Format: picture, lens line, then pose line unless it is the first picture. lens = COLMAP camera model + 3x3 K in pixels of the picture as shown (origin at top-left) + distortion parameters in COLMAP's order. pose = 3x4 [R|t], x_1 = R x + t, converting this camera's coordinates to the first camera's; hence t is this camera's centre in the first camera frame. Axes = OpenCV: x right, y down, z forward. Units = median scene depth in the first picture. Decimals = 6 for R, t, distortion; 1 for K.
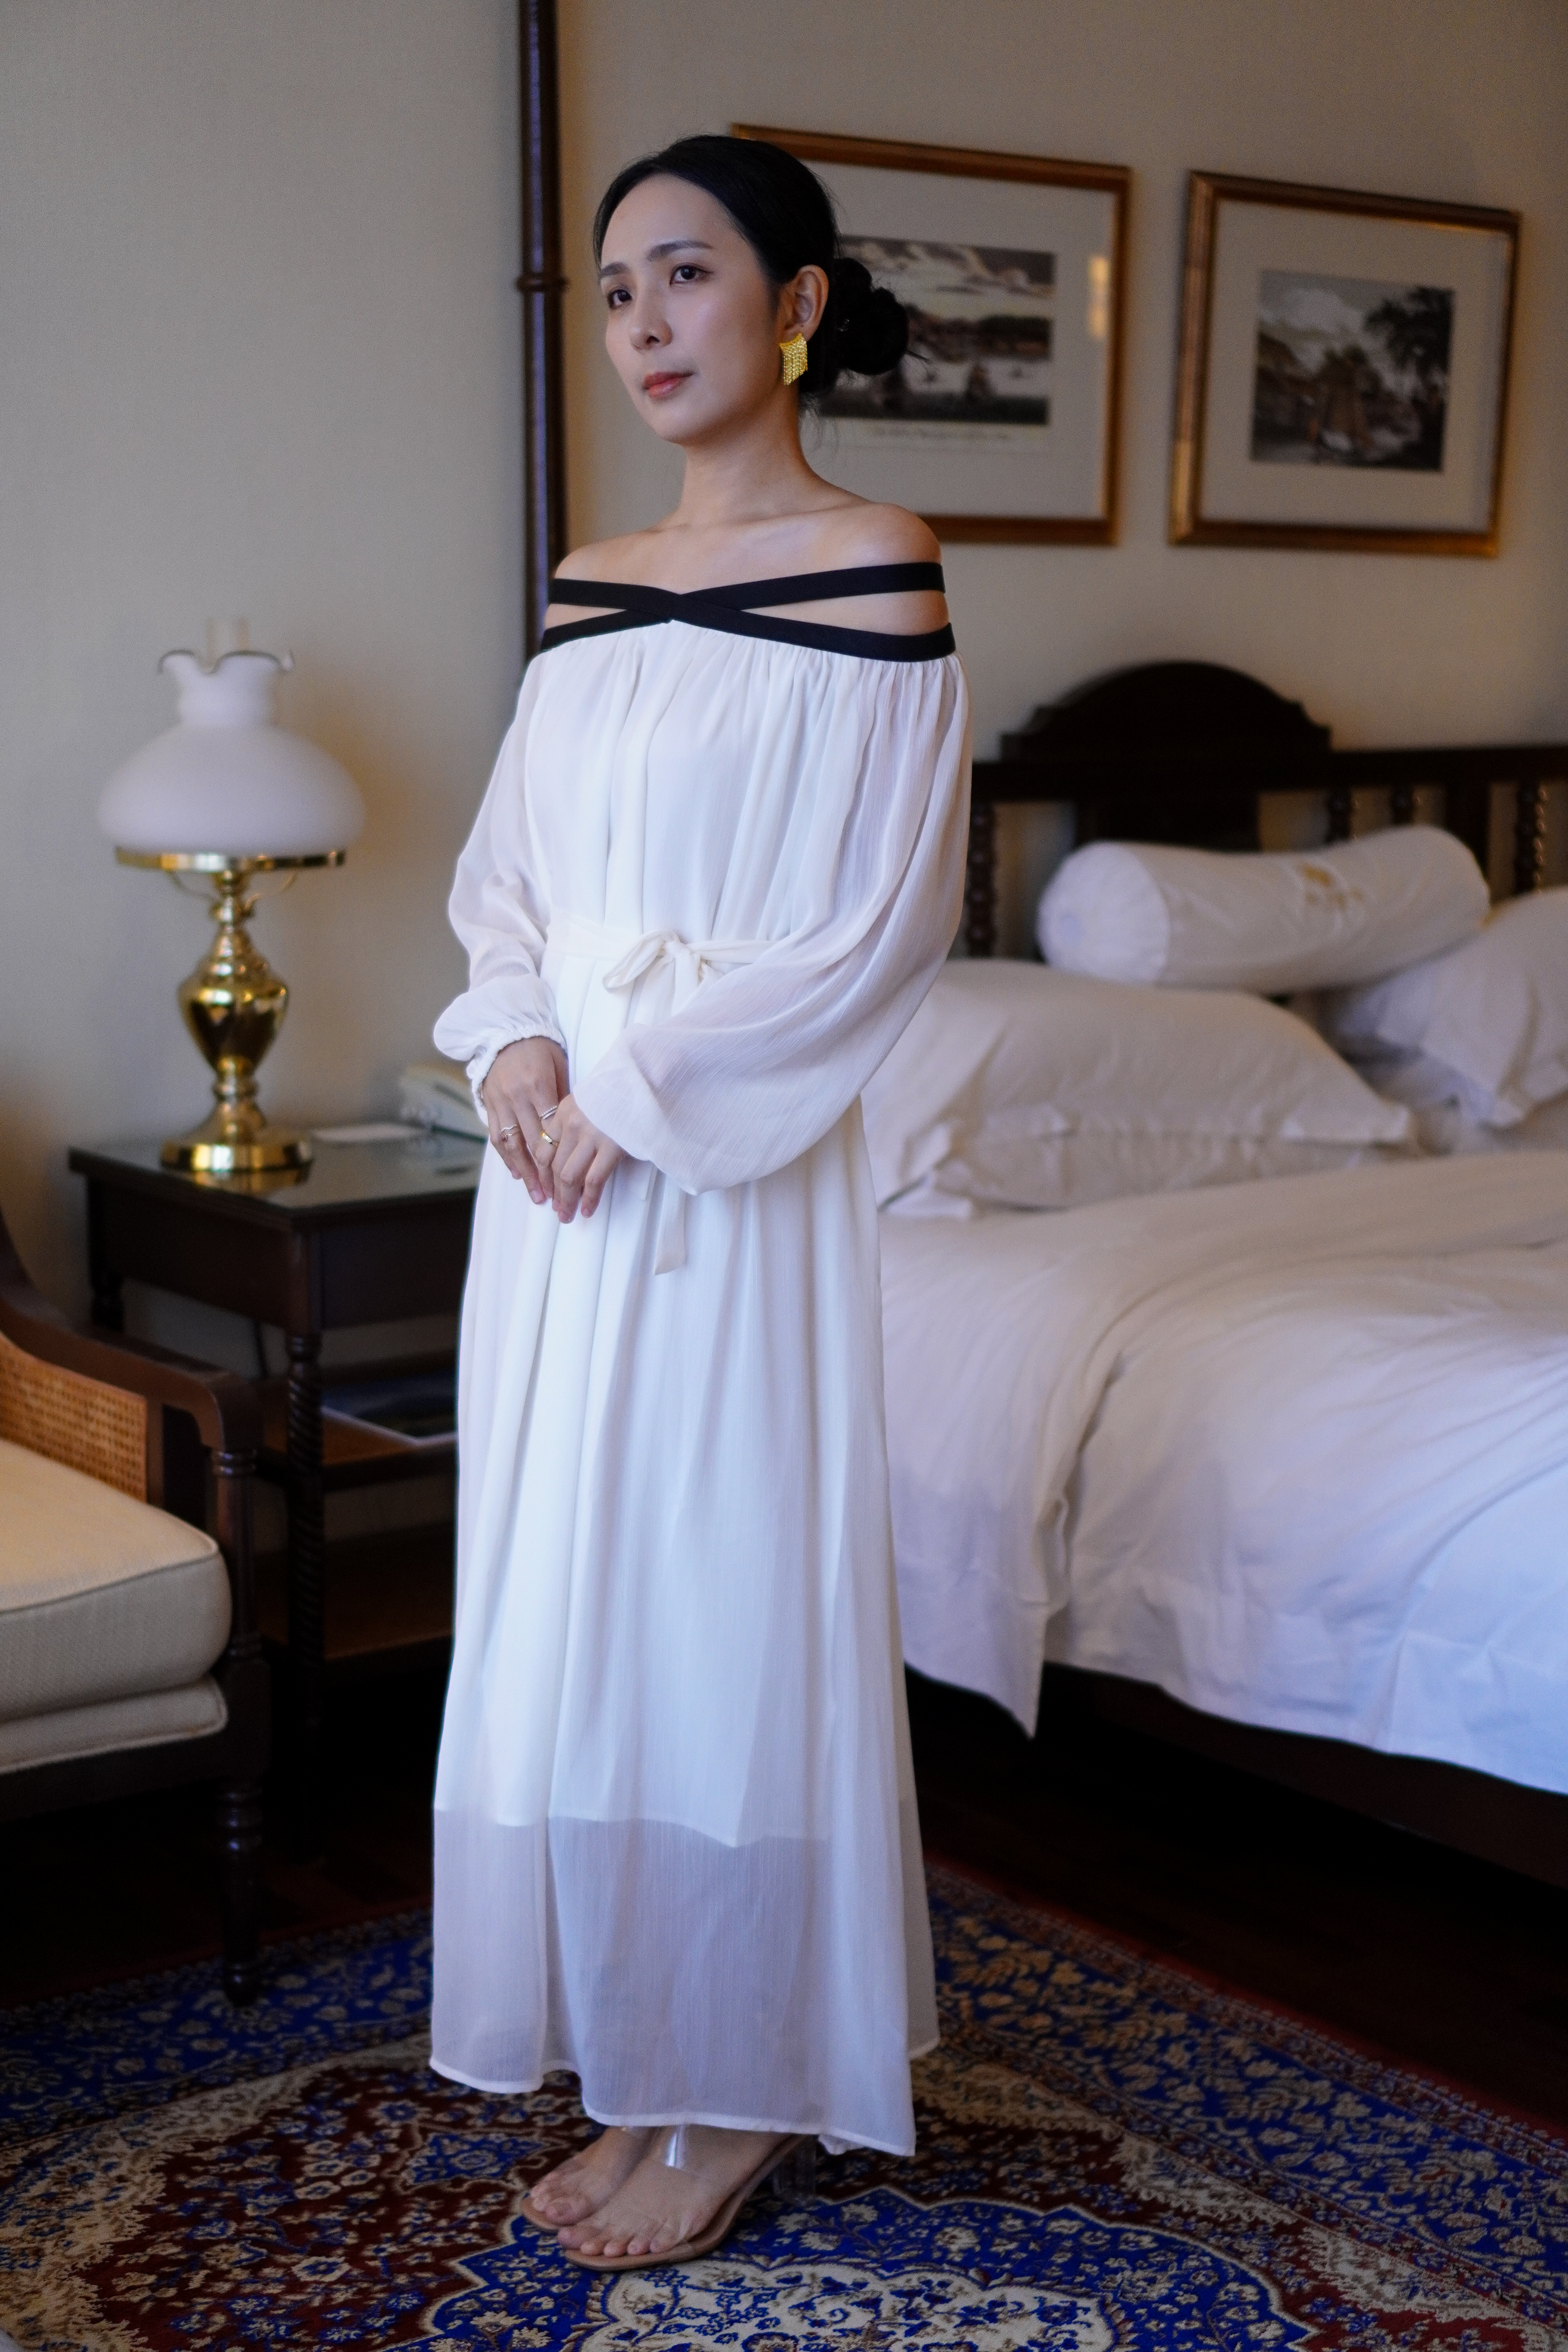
lens RADIAL K [[3661.5, 0, 772.7], [0, 3661.5, 1179.3], [0, 0, 1]] dist [0.097046, -0.463338]
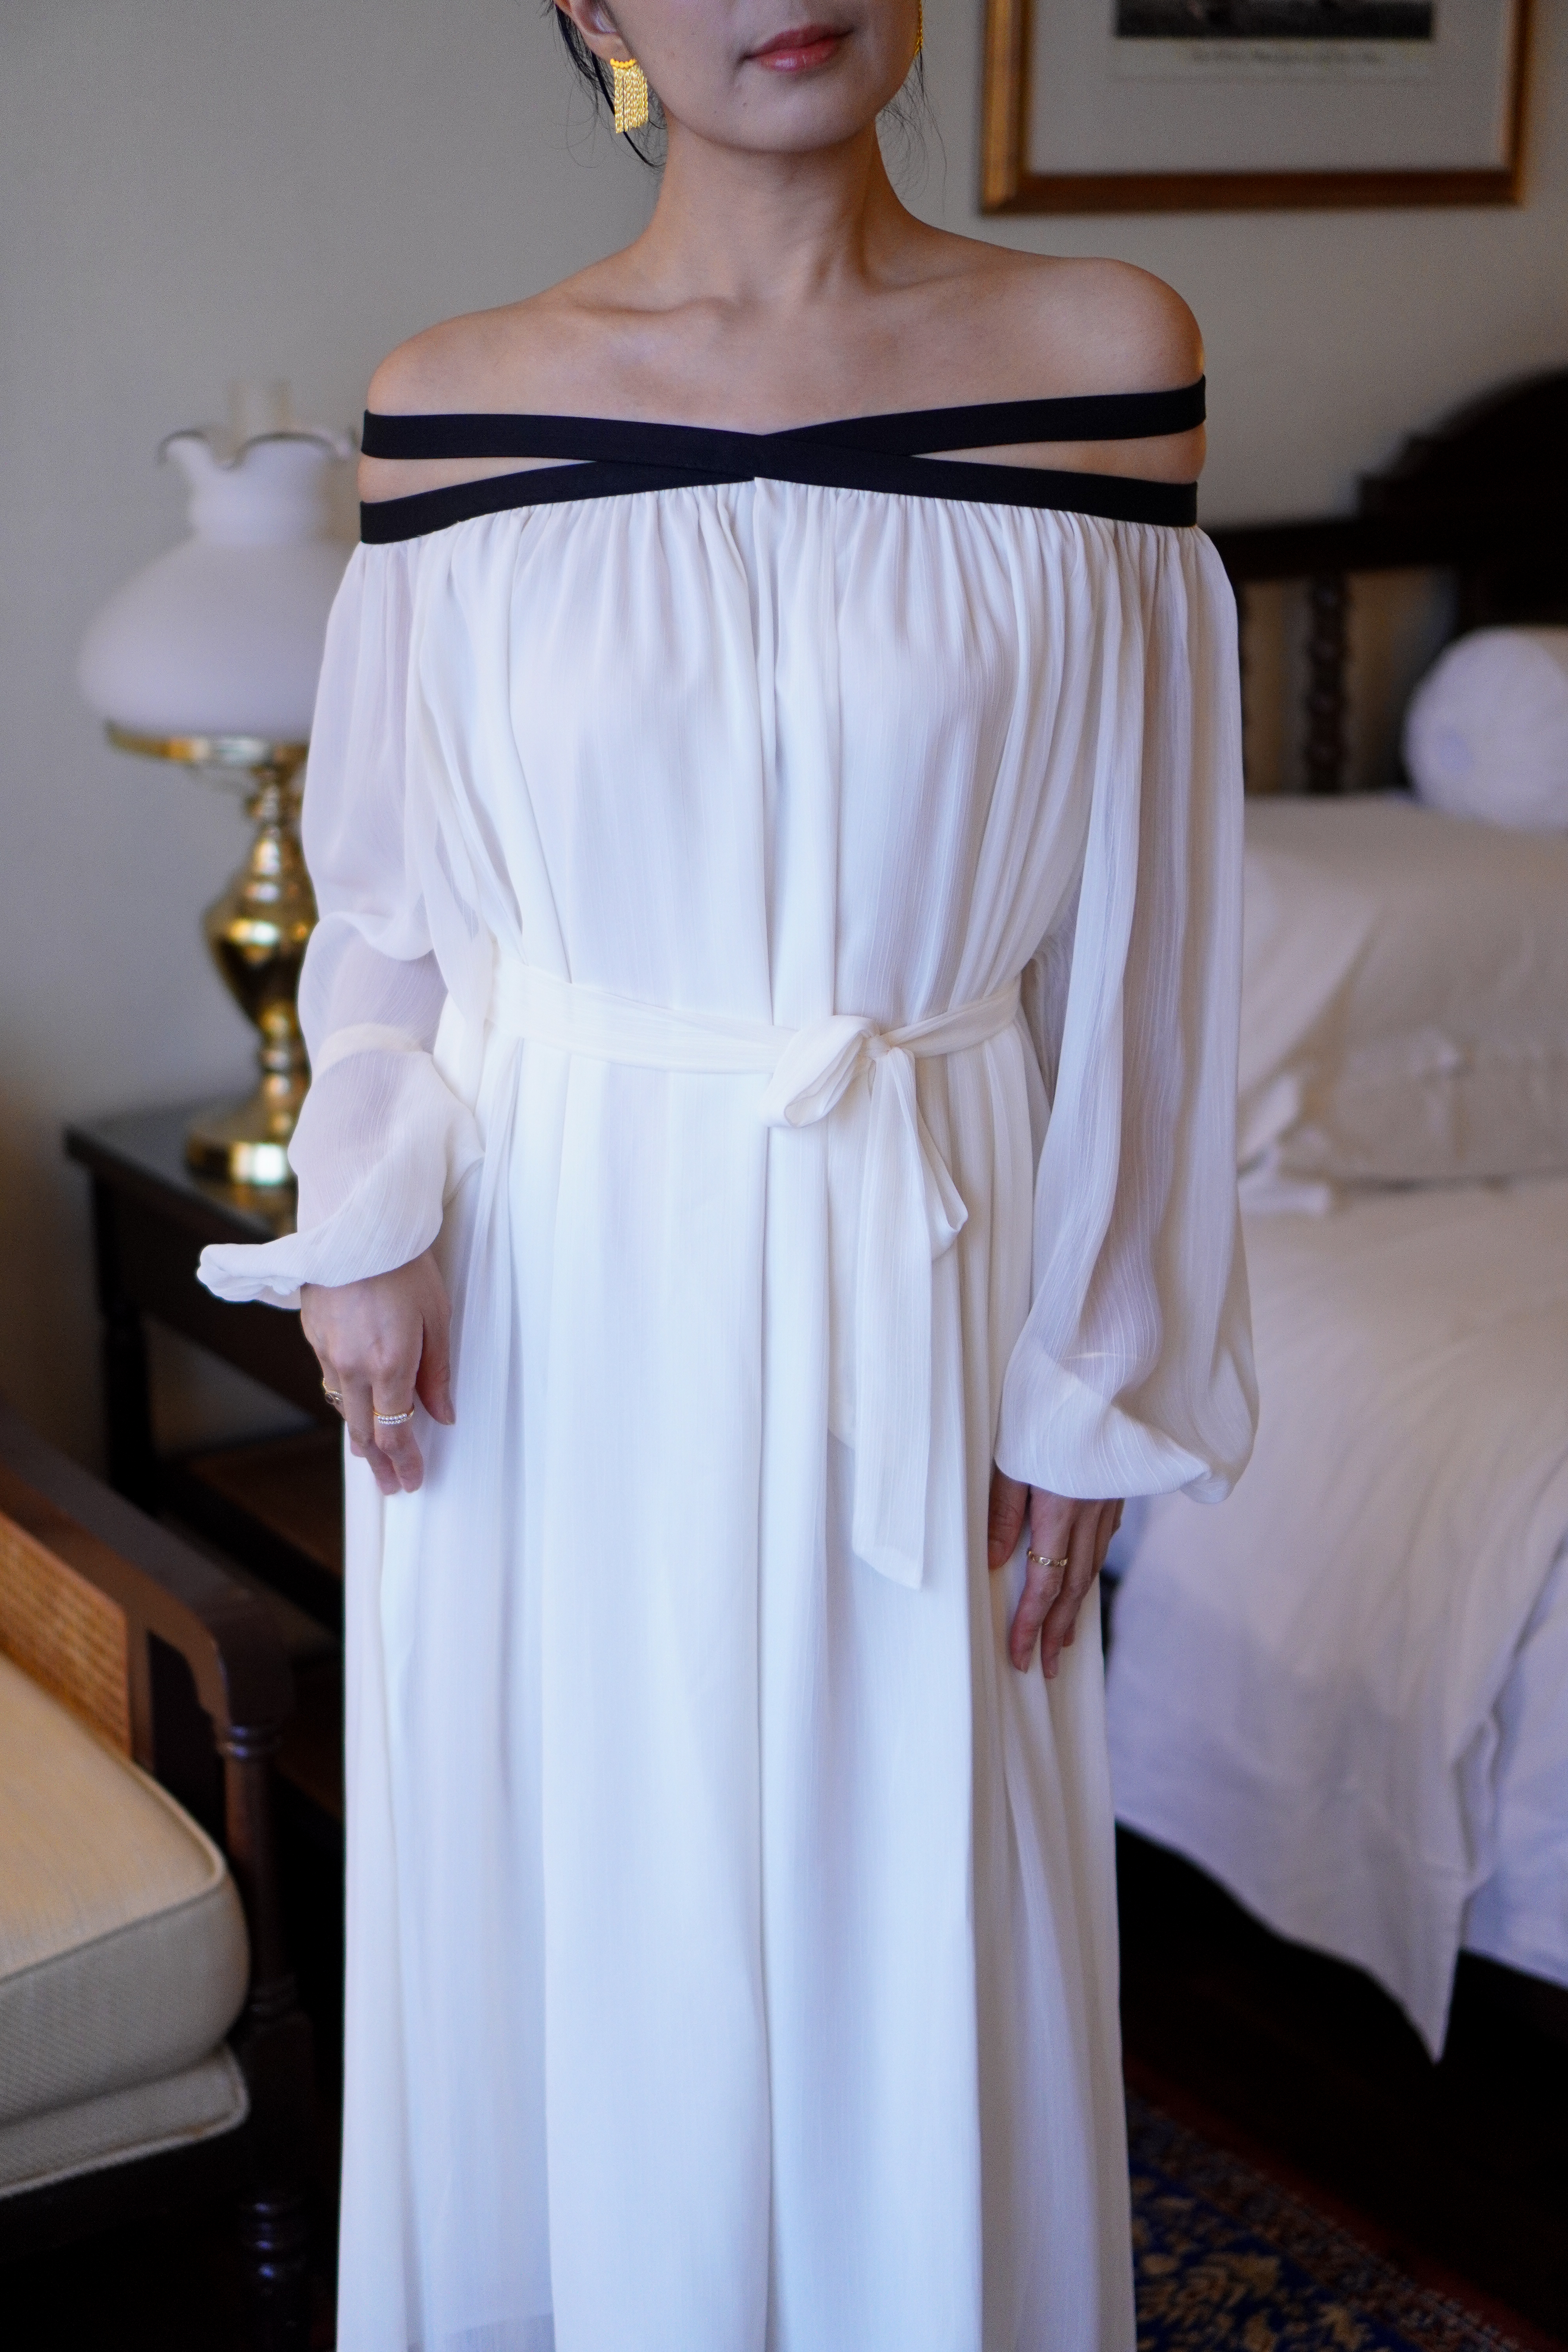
lens RADIAL K [[3519.8, 0, 738.3], [0, 3519.8, 1132.3], [0, 0, 1]] dist [0.092558, -0.456075]
pose [[0.997634, 0.005121, -0.068554, -0.014862], [0.003263, 0.992569, 0.121637, -0.098900], [0.068668, -0.121573, 0.990204, 0.358928]]
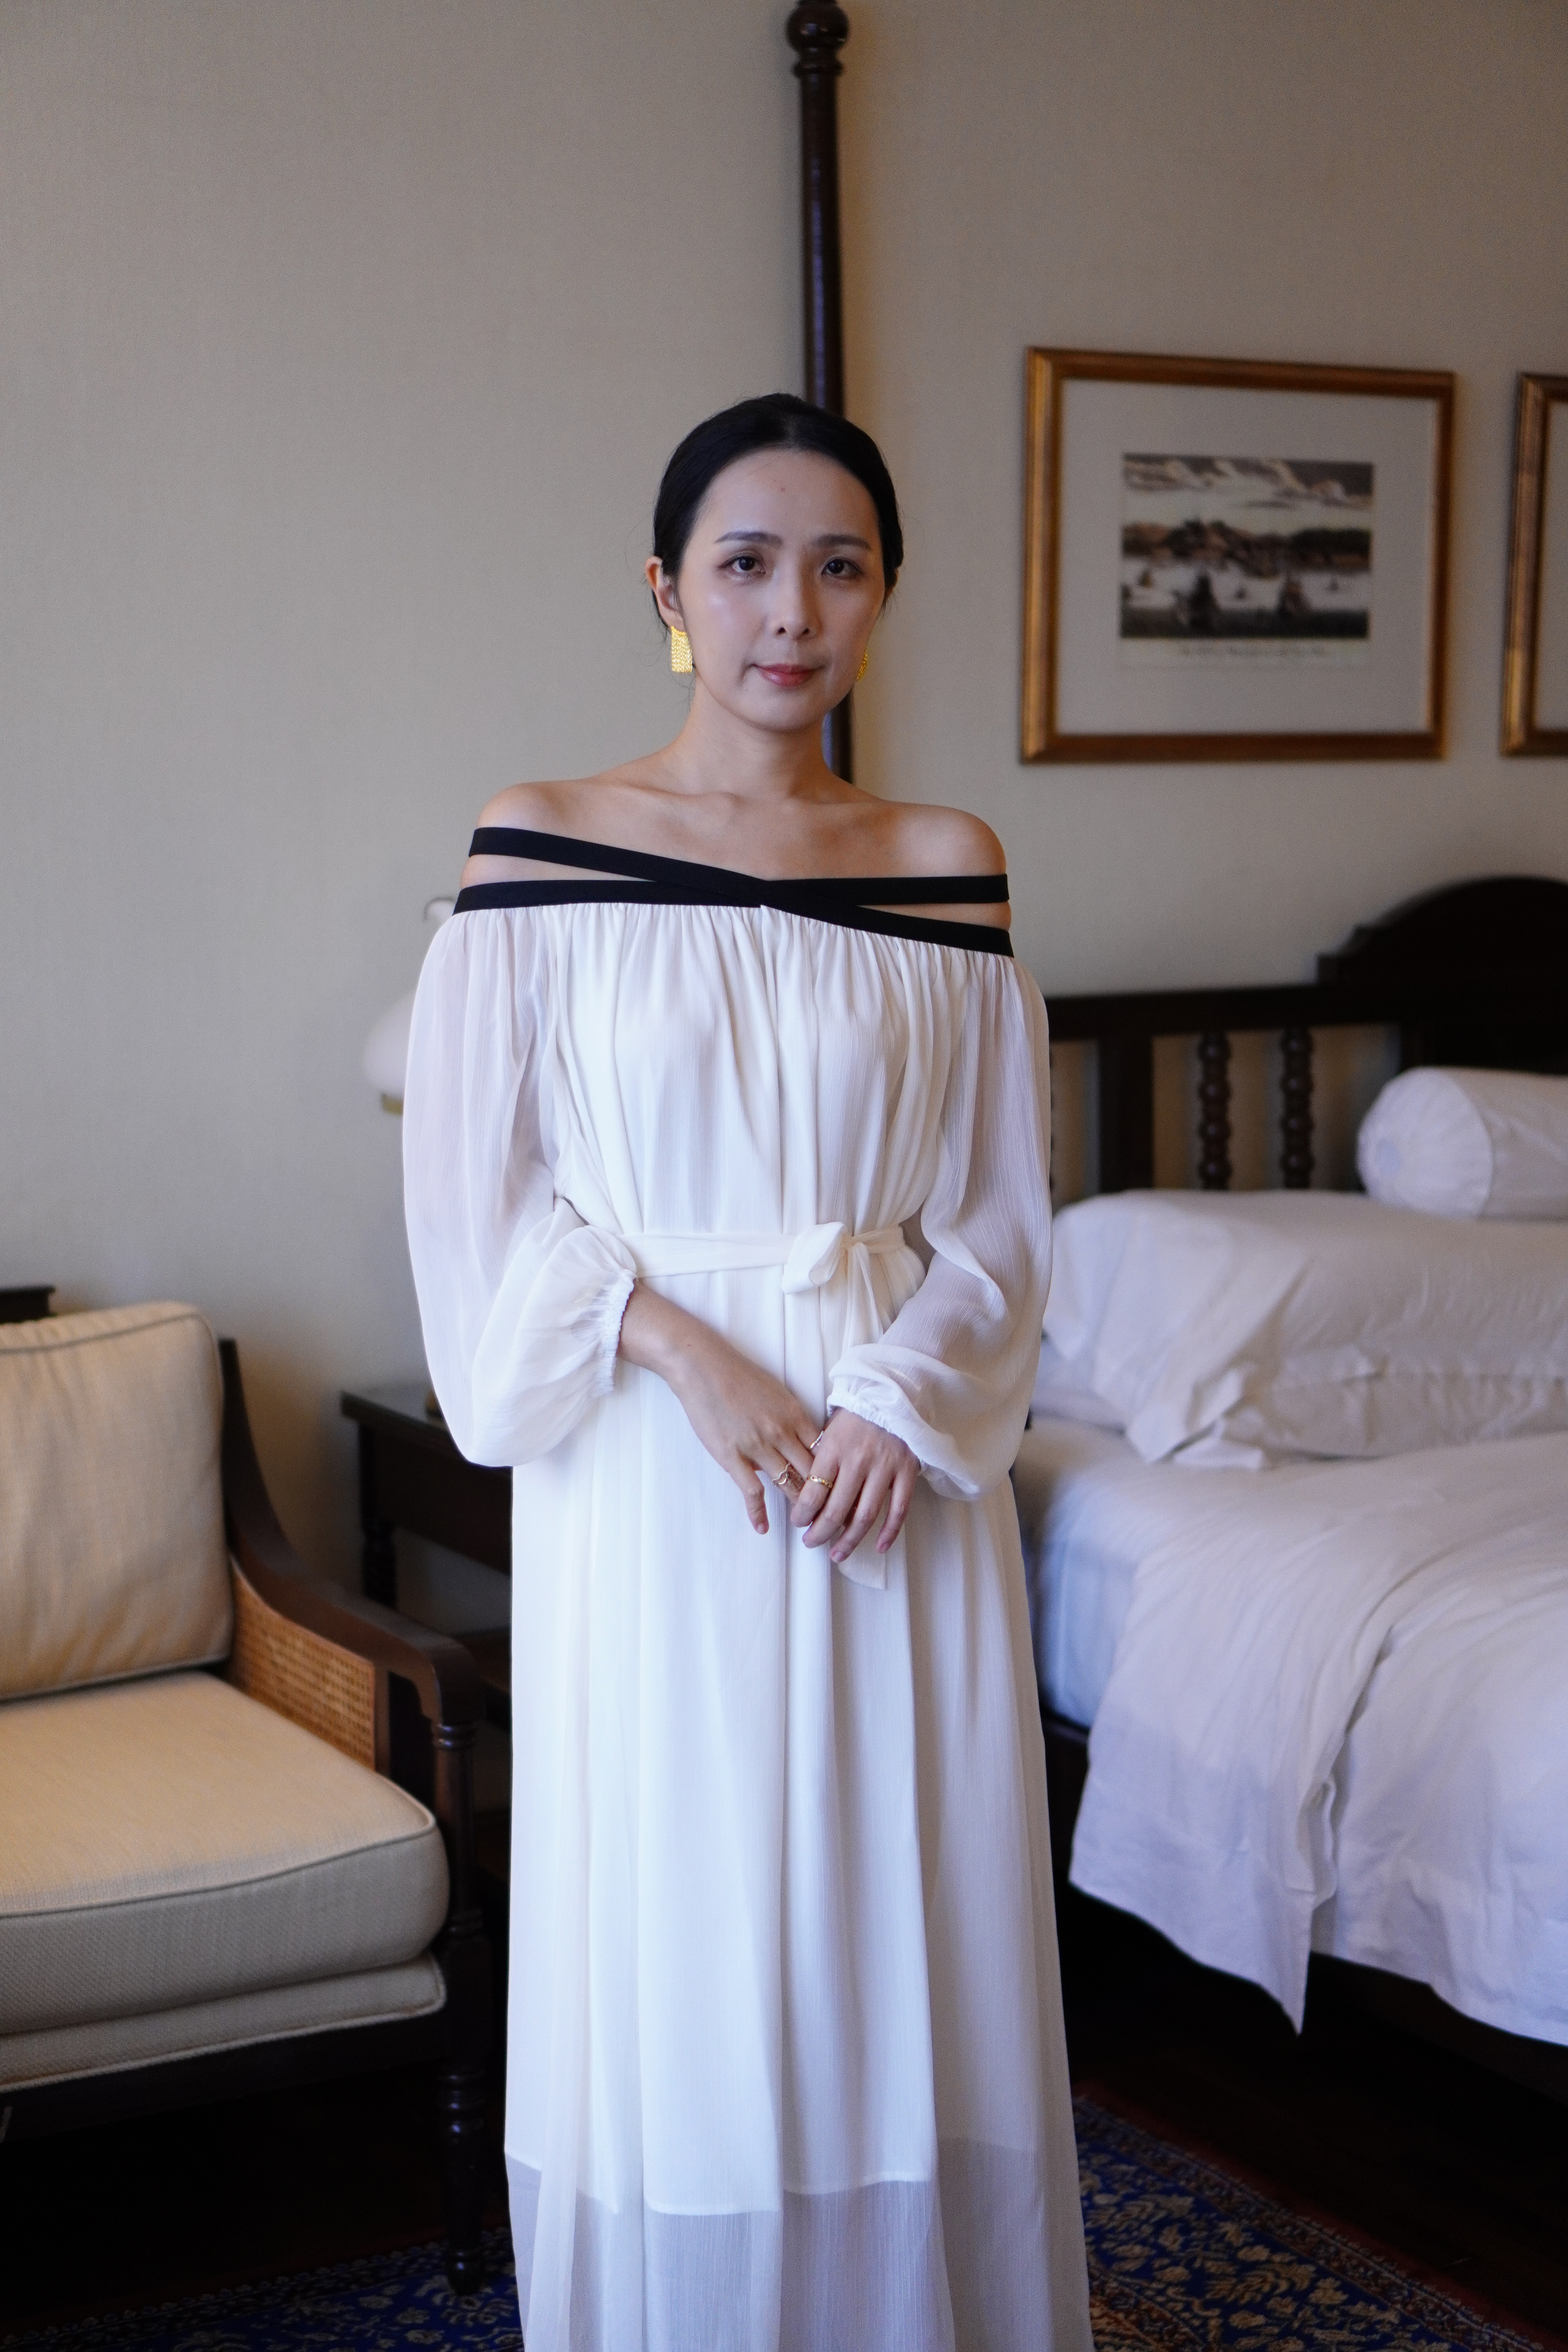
lens RADIAL K [[3653.2, 0, 769.7], [0, 3653.2, 1175.9], [0, 0, 1]] dist [0.085758, -0.373082]
pose [[0.990454, -0.001386, -0.137840, 0.065608], [-0.004375, 0.999130, -0.041486, -0.028959], [0.137778, 0.041693, 0.989585, 0.035506]]
